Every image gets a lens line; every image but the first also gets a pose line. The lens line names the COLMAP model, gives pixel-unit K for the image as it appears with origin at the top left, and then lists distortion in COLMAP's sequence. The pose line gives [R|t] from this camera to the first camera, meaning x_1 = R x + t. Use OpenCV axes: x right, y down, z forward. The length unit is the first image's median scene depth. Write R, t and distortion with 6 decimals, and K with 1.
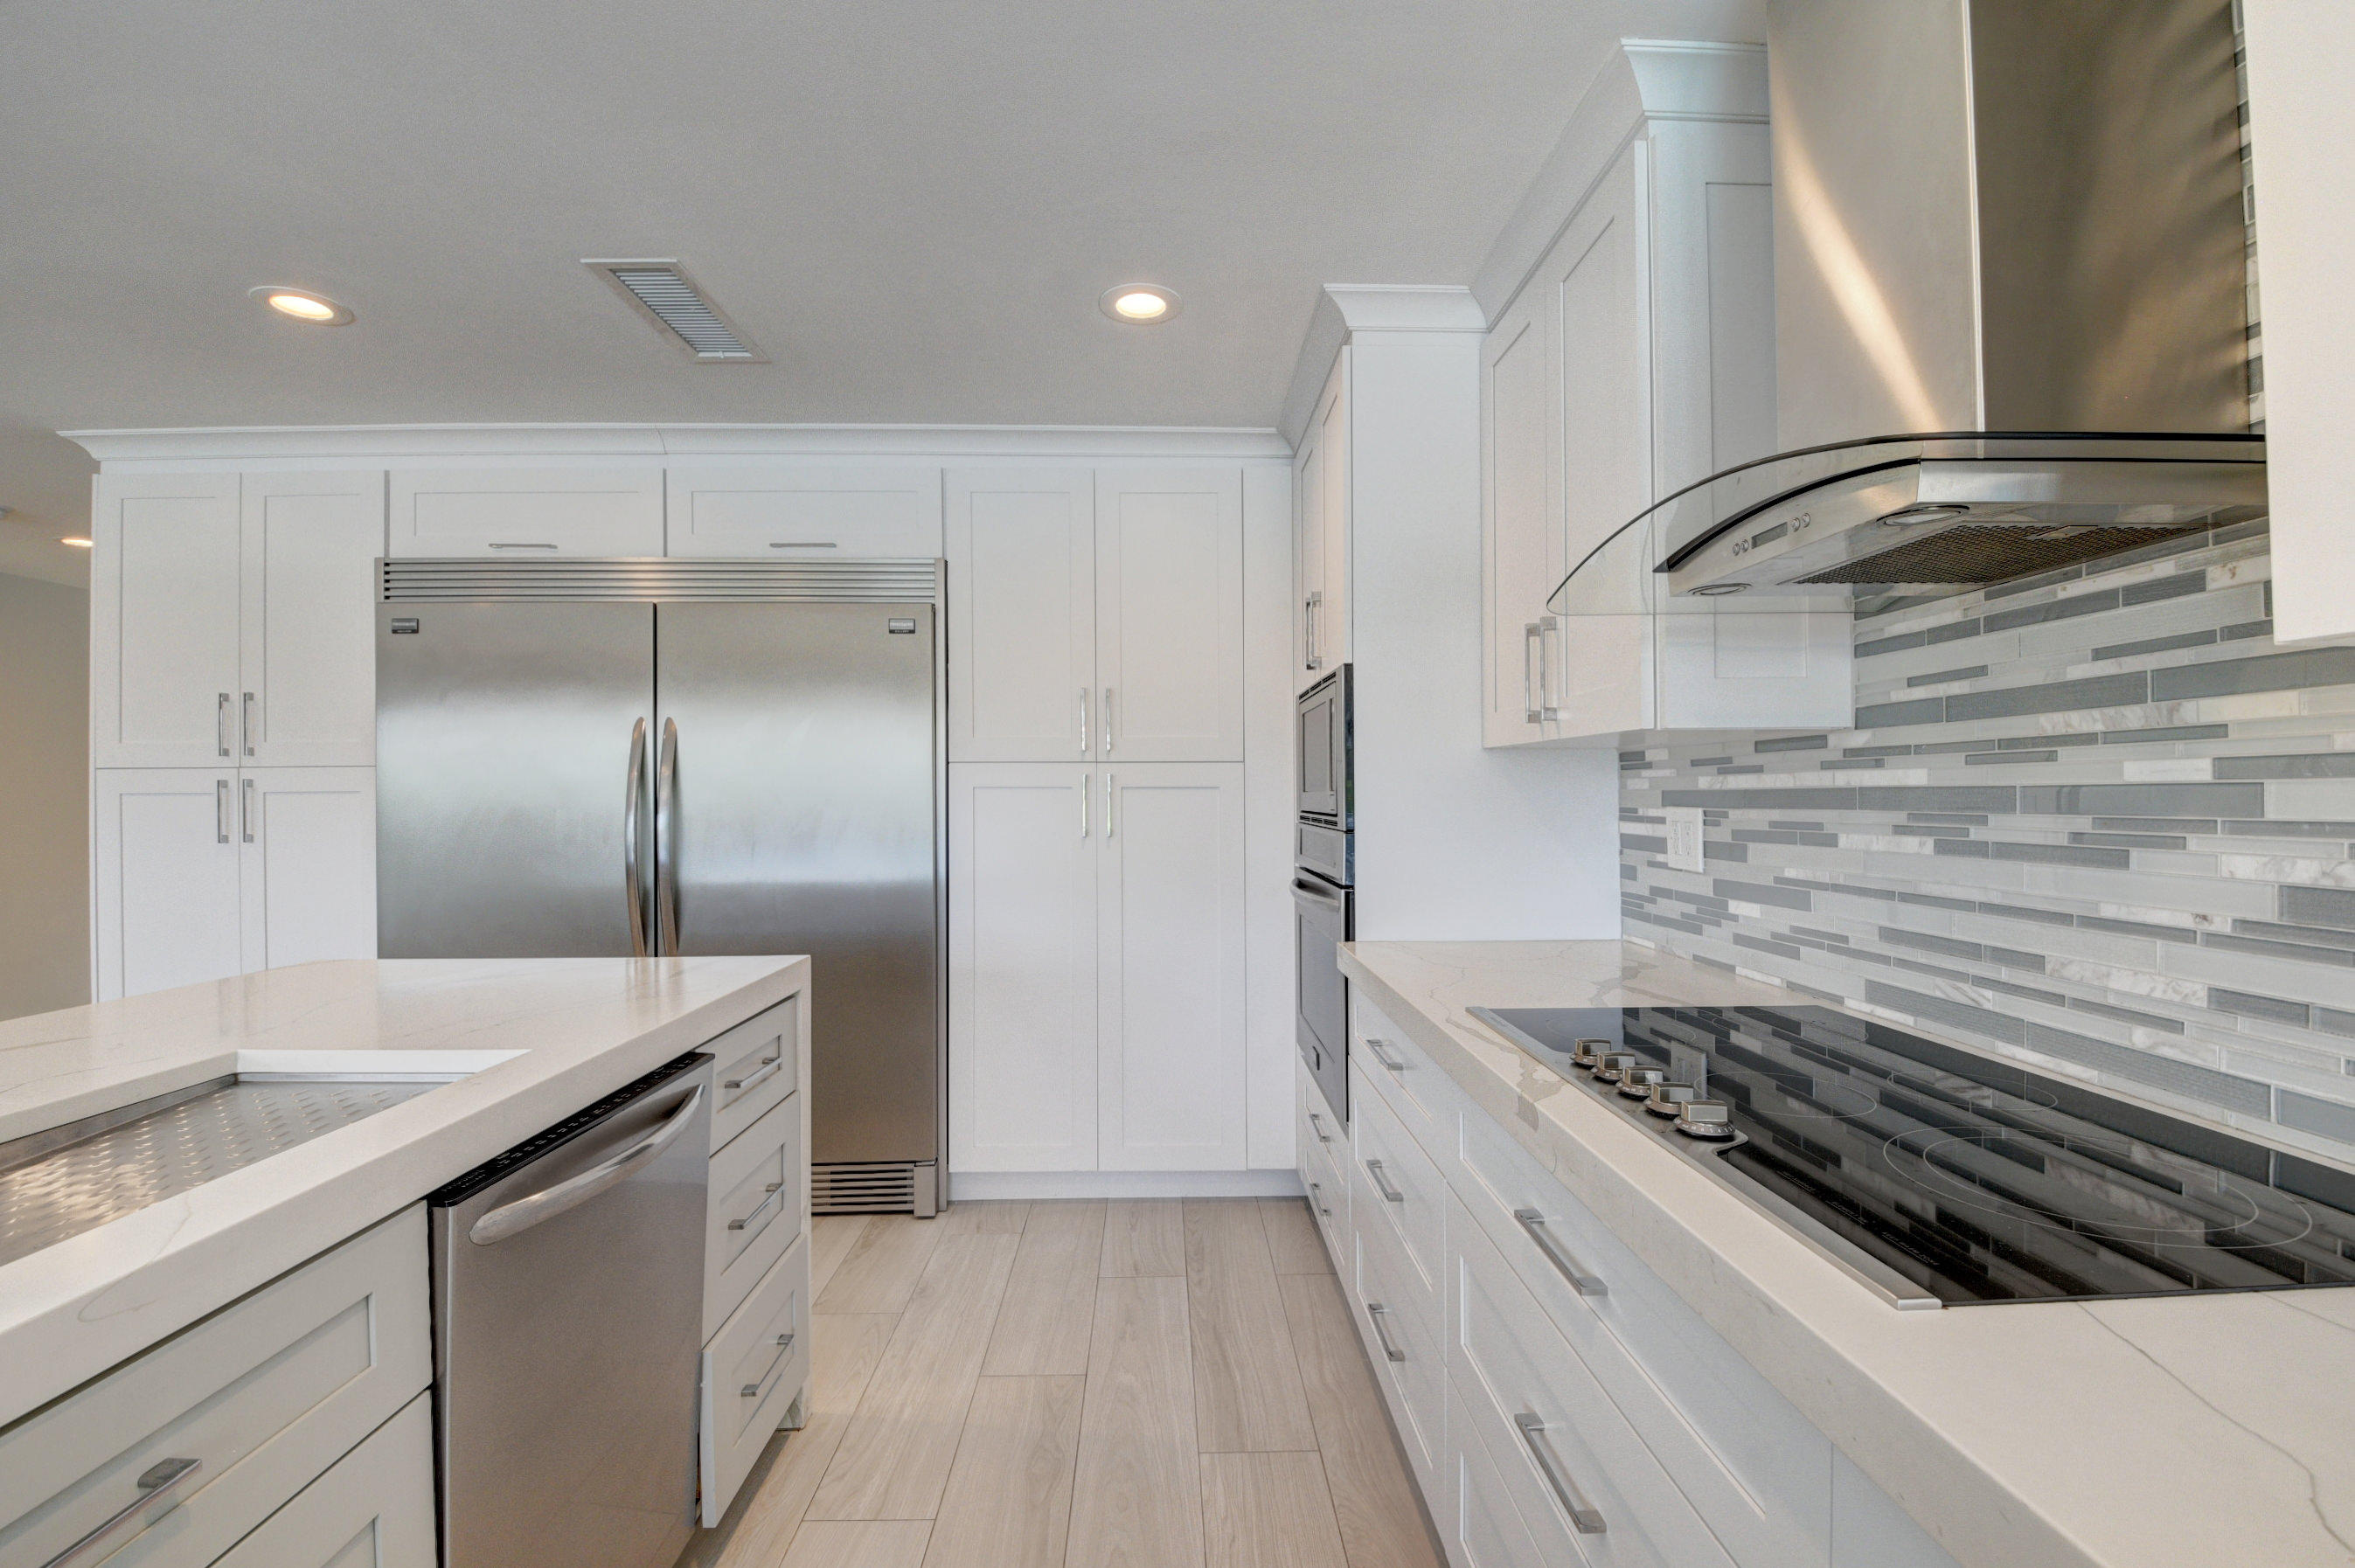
lens RADIAL K [[1043.6, 0, 1177.5], [0, 1043.6, 784.0], [0, 0, 1]] dist [0.001770, -0.018372]
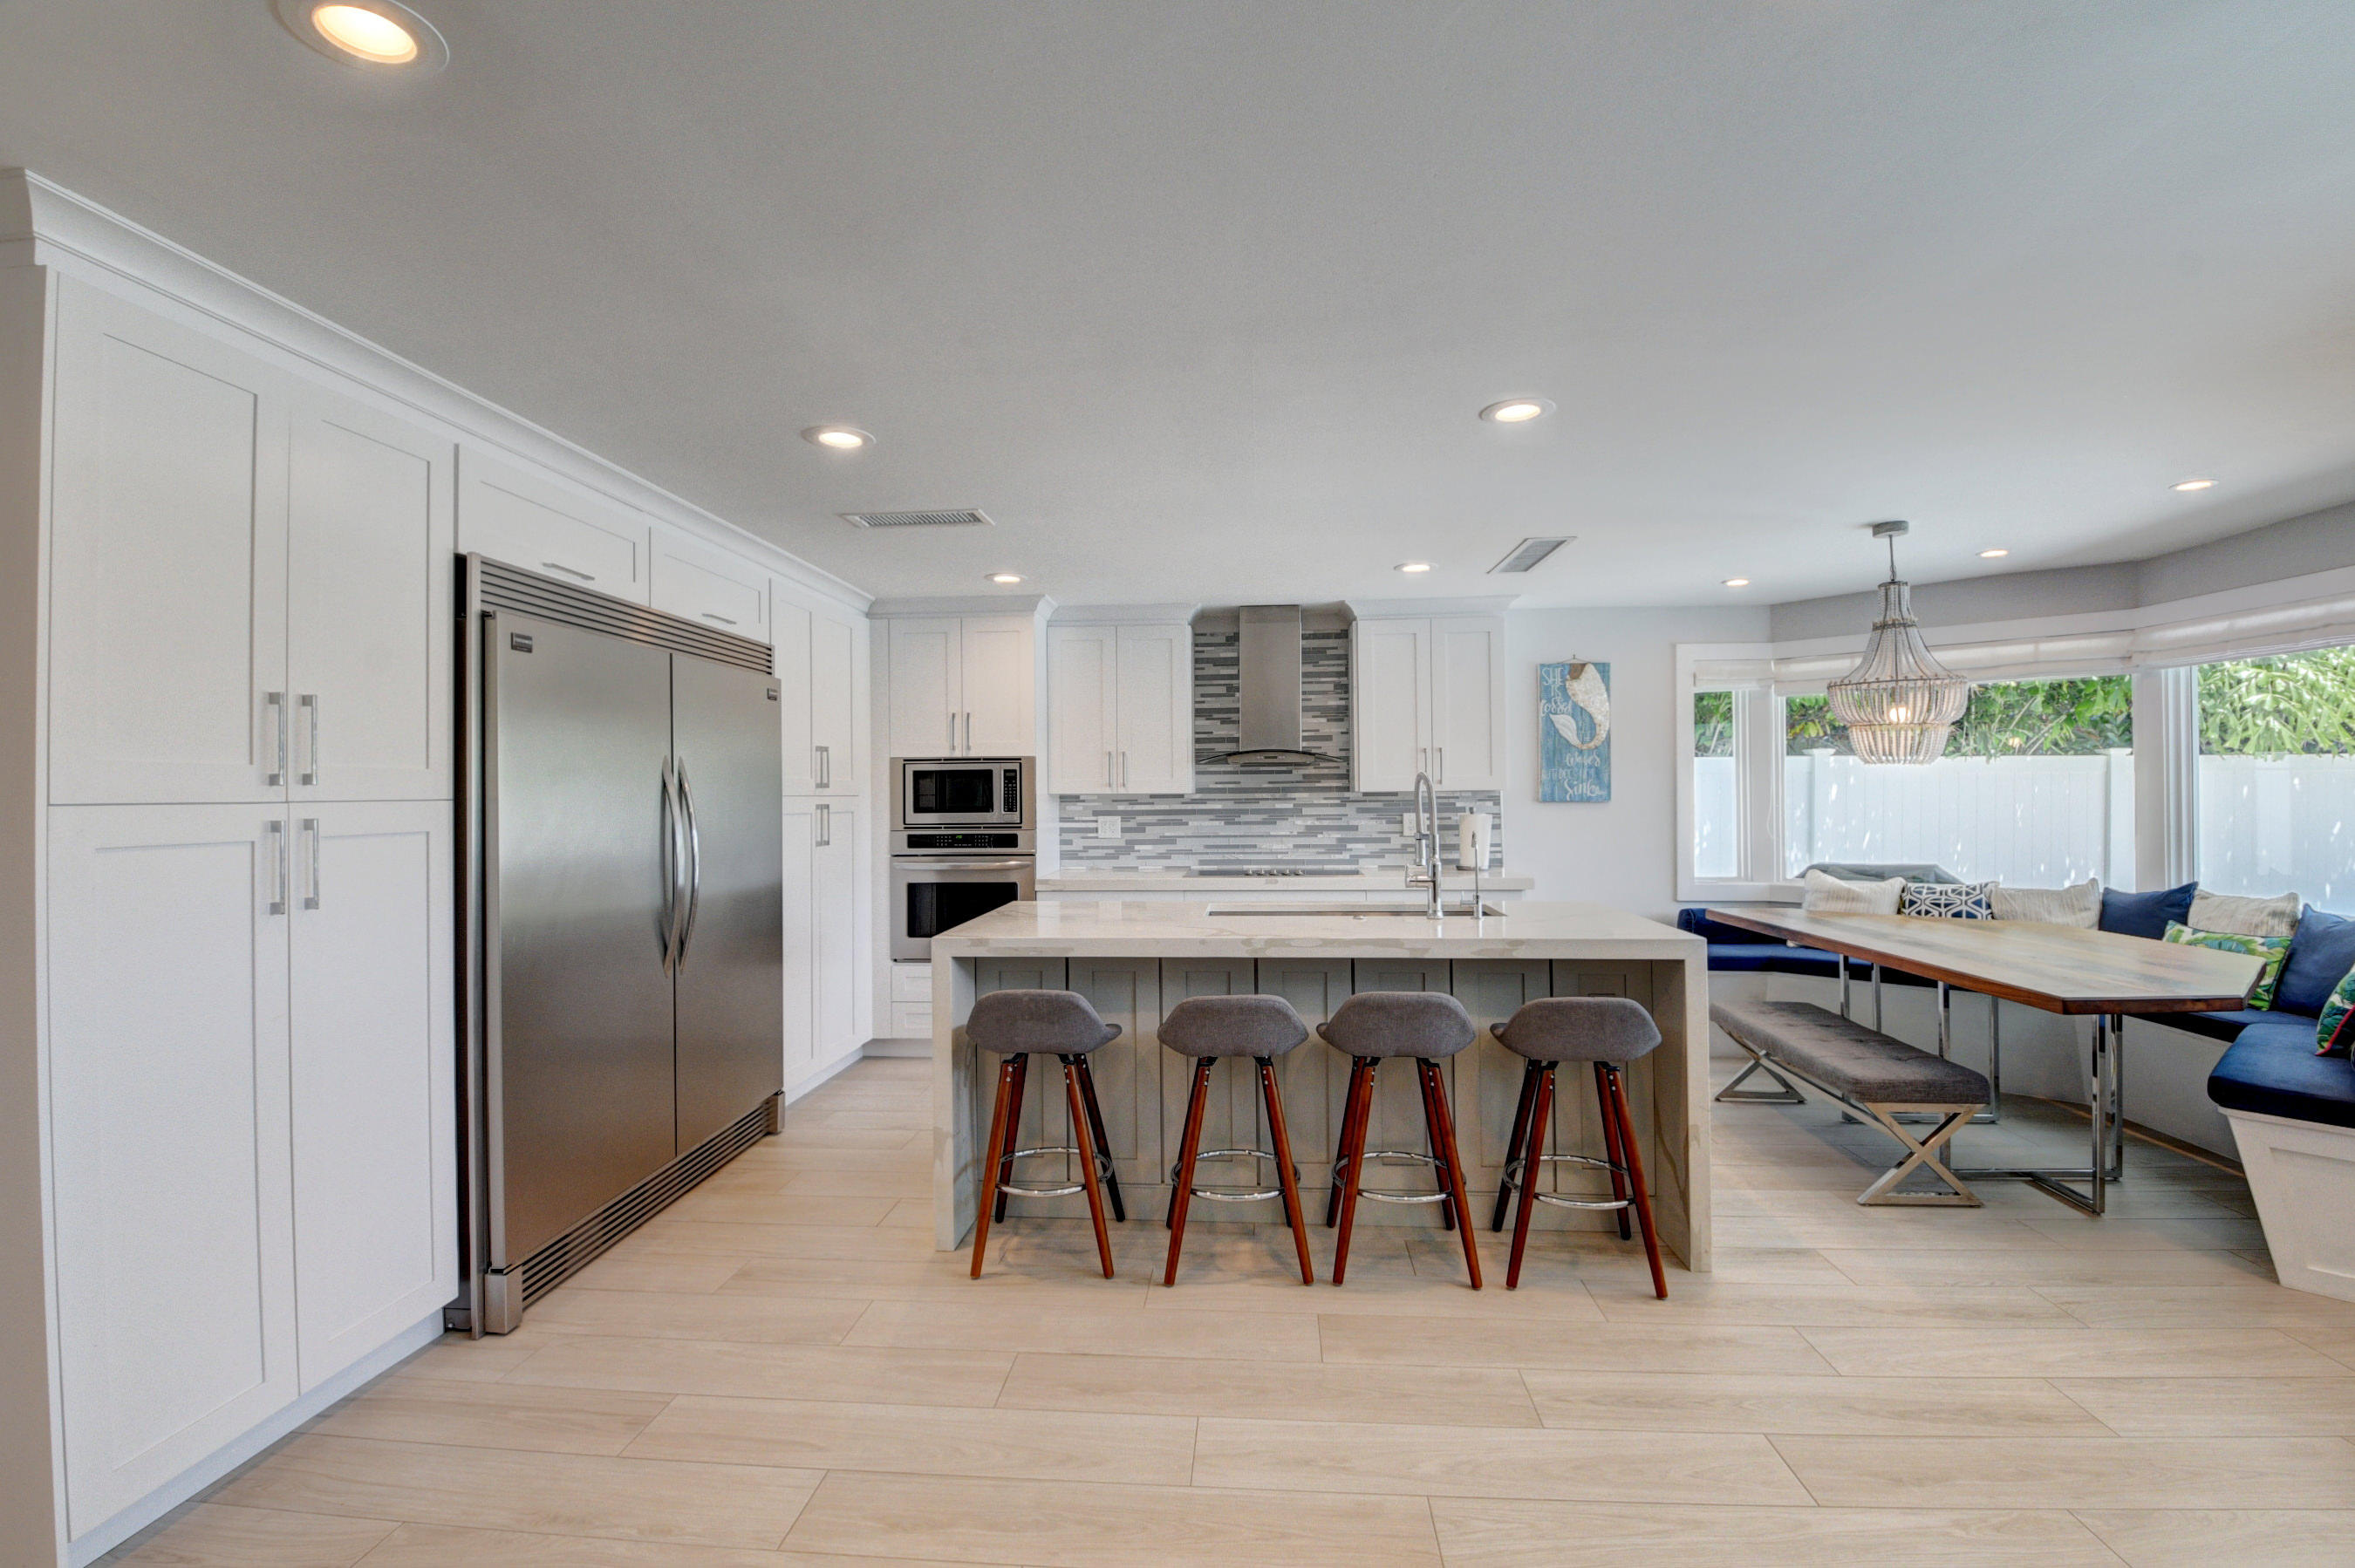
lens RADIAL K [[1043.6, 0, 1177.5], [0, 1043.6, 784.0], [0, 0, 1]] dist [0.001770, -0.018372]
pose [[0.096806, 0.011504, 0.995237, -2.589384], [-0.002365, 0.999933, -0.011328, -0.037158], [-0.995300, -0.001257, 0.096827, 0.588048]]
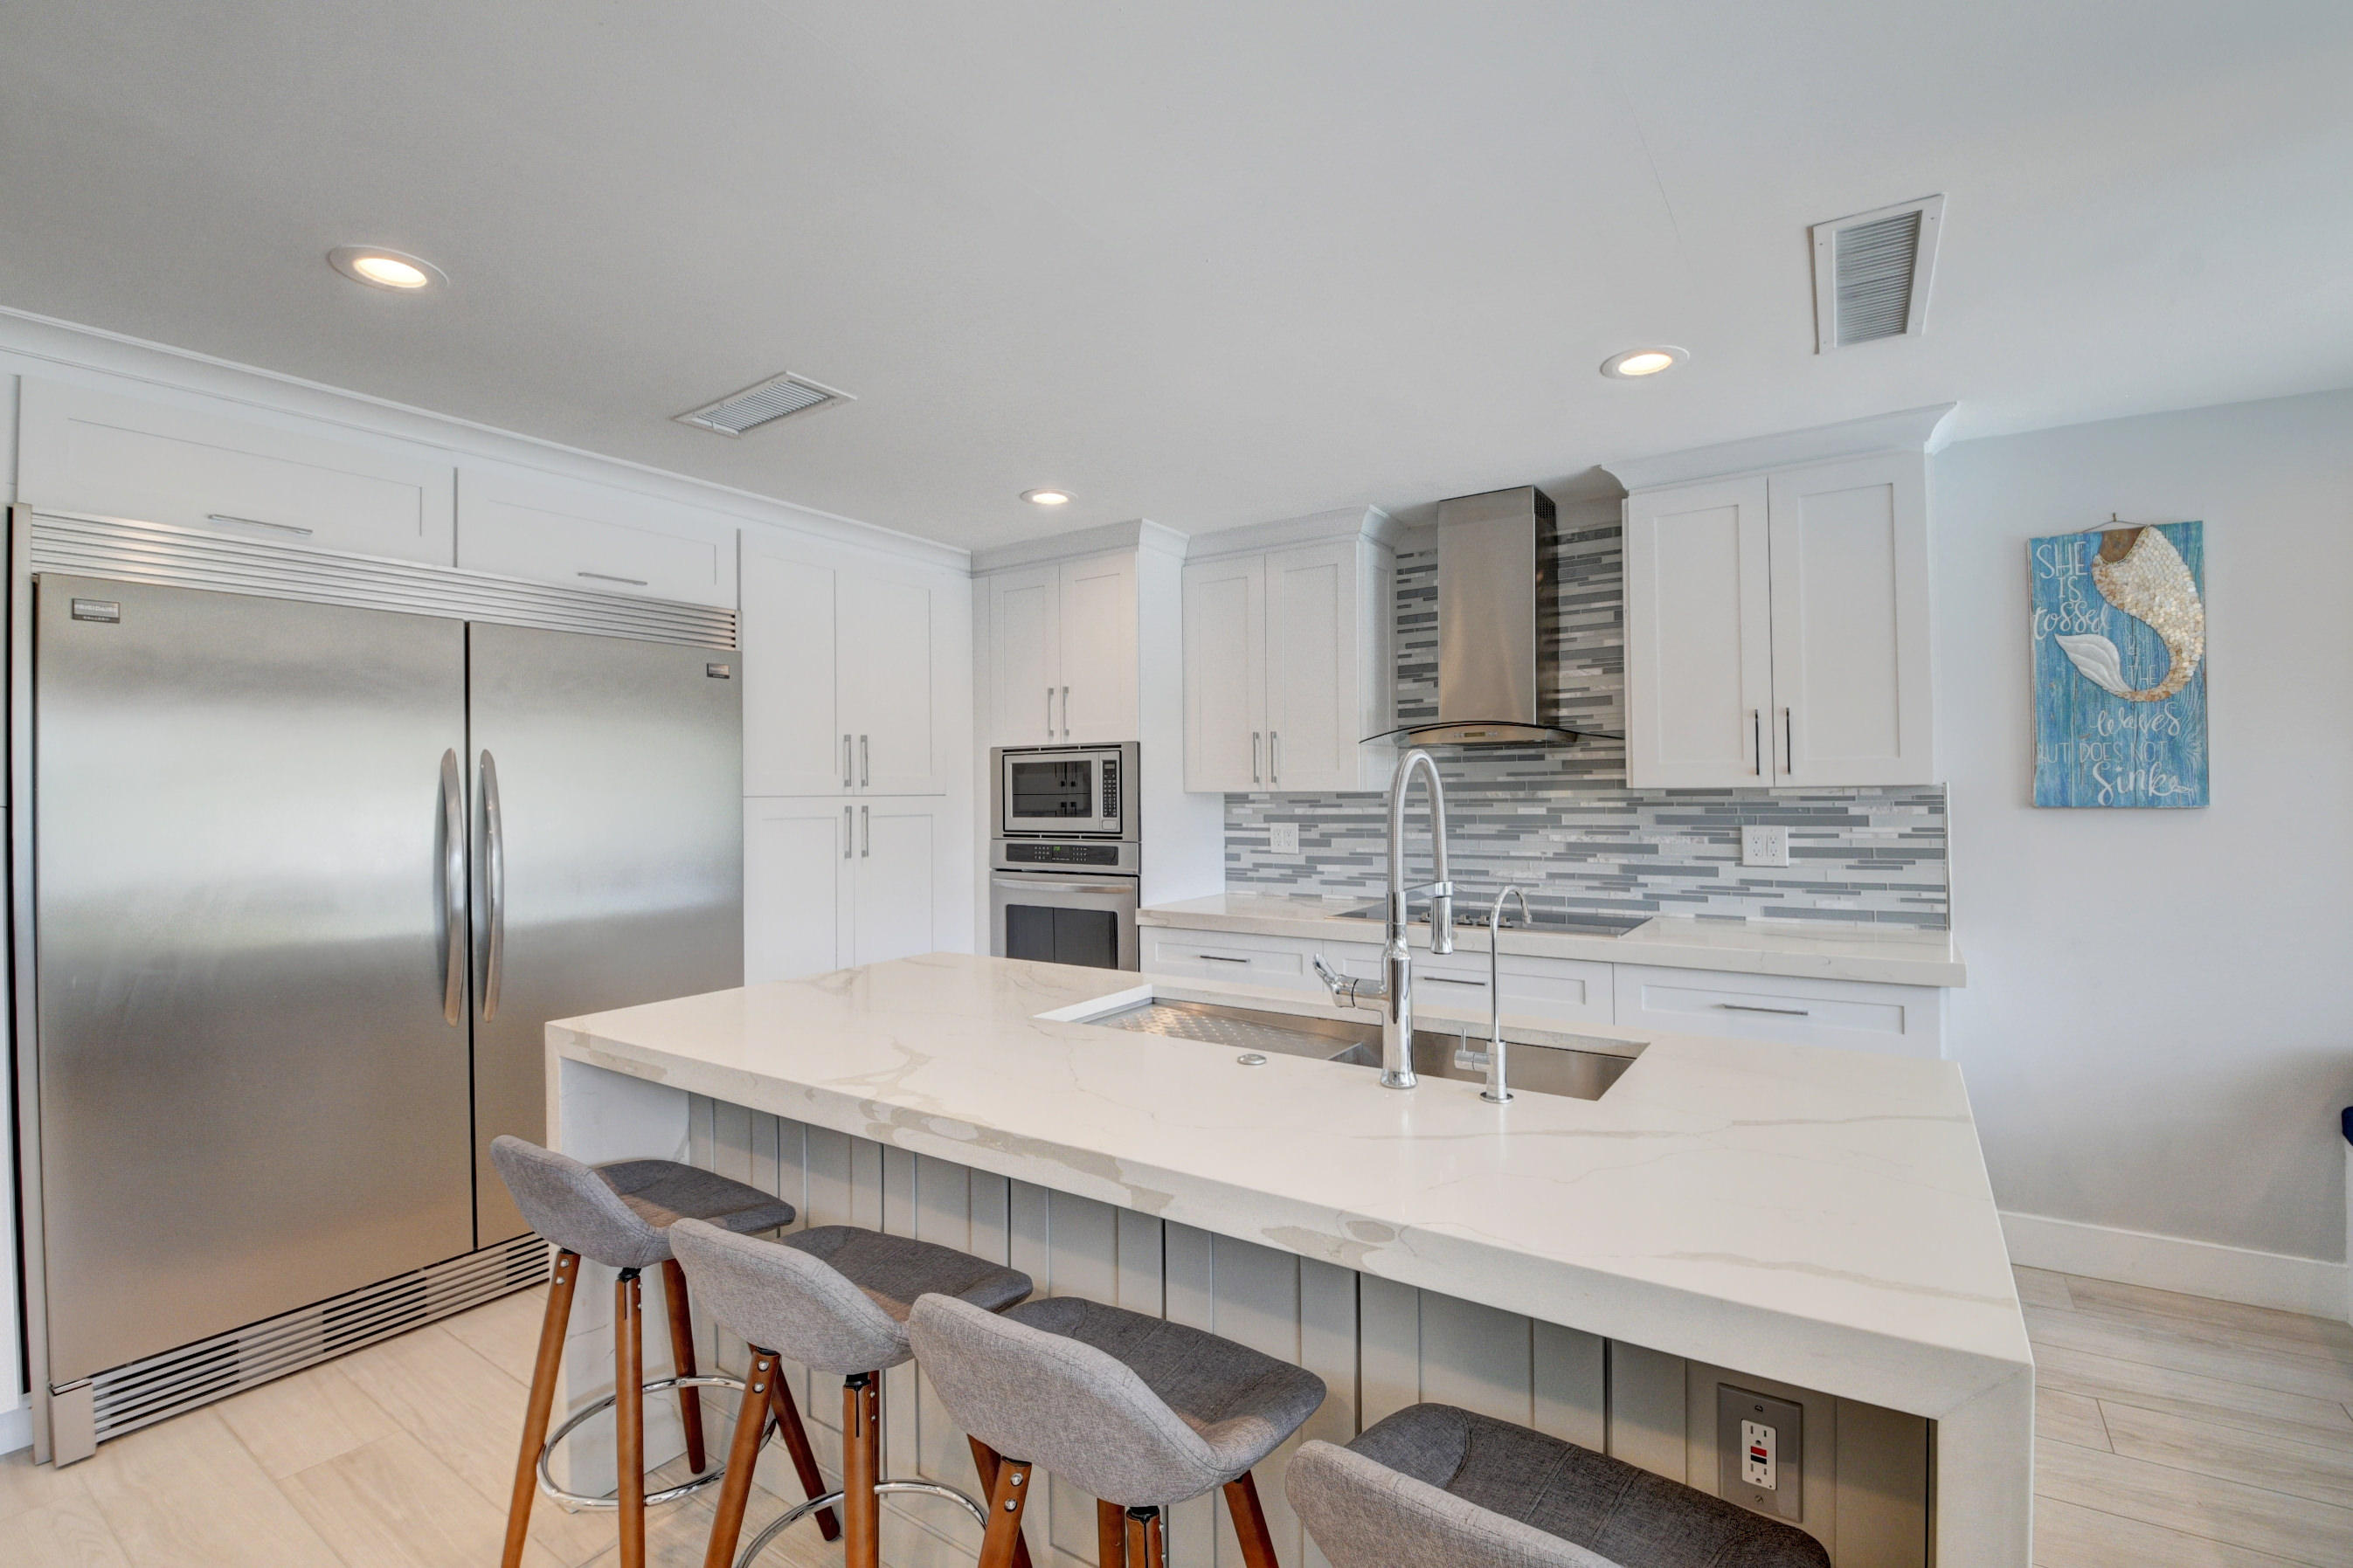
lens RADIAL K [[1042.6, 0, 1176.5], [0, 1042.6, 784.0], [0, 0, 1]] dist [0.001770, -0.018372]
pose [[0.574584, 0.003642, 0.818438, -1.456418], [-0.000293, 0.999991, -0.004244, -0.050091], [-0.818446, 0.002199, 0.574580, -0.012645]]
